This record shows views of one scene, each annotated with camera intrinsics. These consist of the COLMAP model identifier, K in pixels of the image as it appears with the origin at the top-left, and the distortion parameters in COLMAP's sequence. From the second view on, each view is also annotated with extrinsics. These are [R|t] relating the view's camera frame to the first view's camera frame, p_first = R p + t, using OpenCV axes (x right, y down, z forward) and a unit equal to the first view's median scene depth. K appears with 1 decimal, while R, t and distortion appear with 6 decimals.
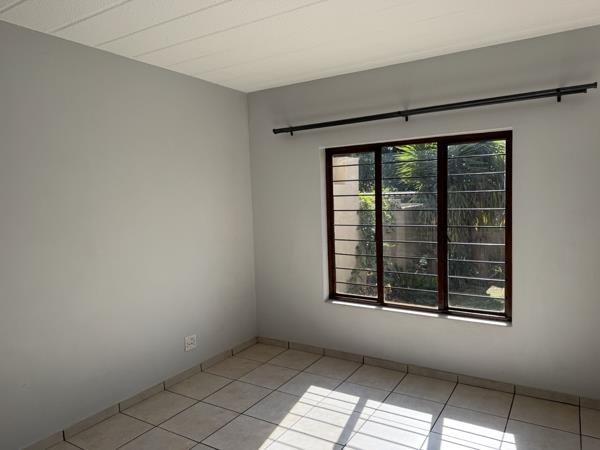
lens RADIAL K [[423.5, 0, 295.3], [0, 423.5, 224.2], [0, 0, 1]] dist [0.020501, -0.025479]
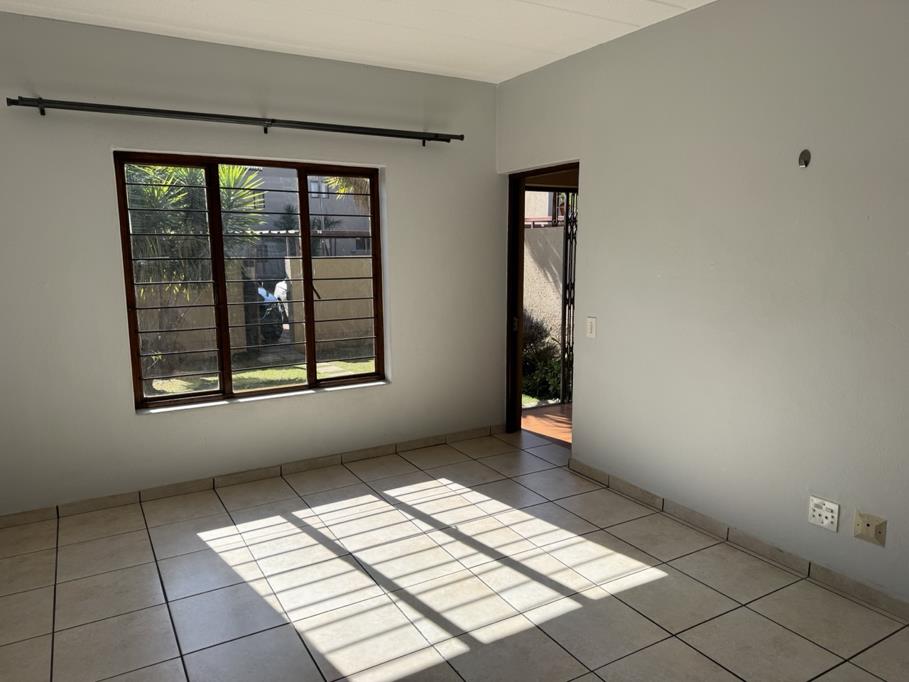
lens RADIAL K [[641.5, 0, 448.4], [0, 641.5, 344.0], [0, 0, 1]] dist [0.020501, -0.025479]
pose [[0.448408, -0.106590, 0.887451, -0.631280], [0.052822, 0.994289, 0.092732, 0.029899], [-0.892267, 0.005295, 0.451477, 0.236313]]
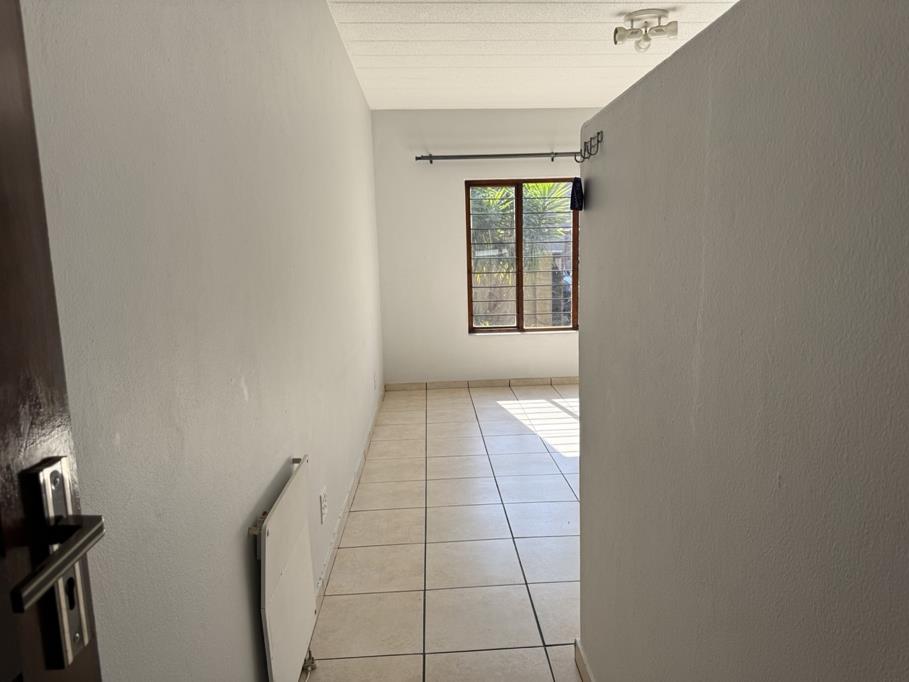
lens RADIAL K [[641.5, 0, 453.6], [0, 641.5, 352.8], [0, 0, 1]] dist [0.020501, -0.025479]
pose [[0.813277, -0.078383, 0.576574, -1.014807], [0.037130, 0.995857, 0.083011, 0.116923], [-0.580691, -0.046102, 0.812817, -0.274133]]
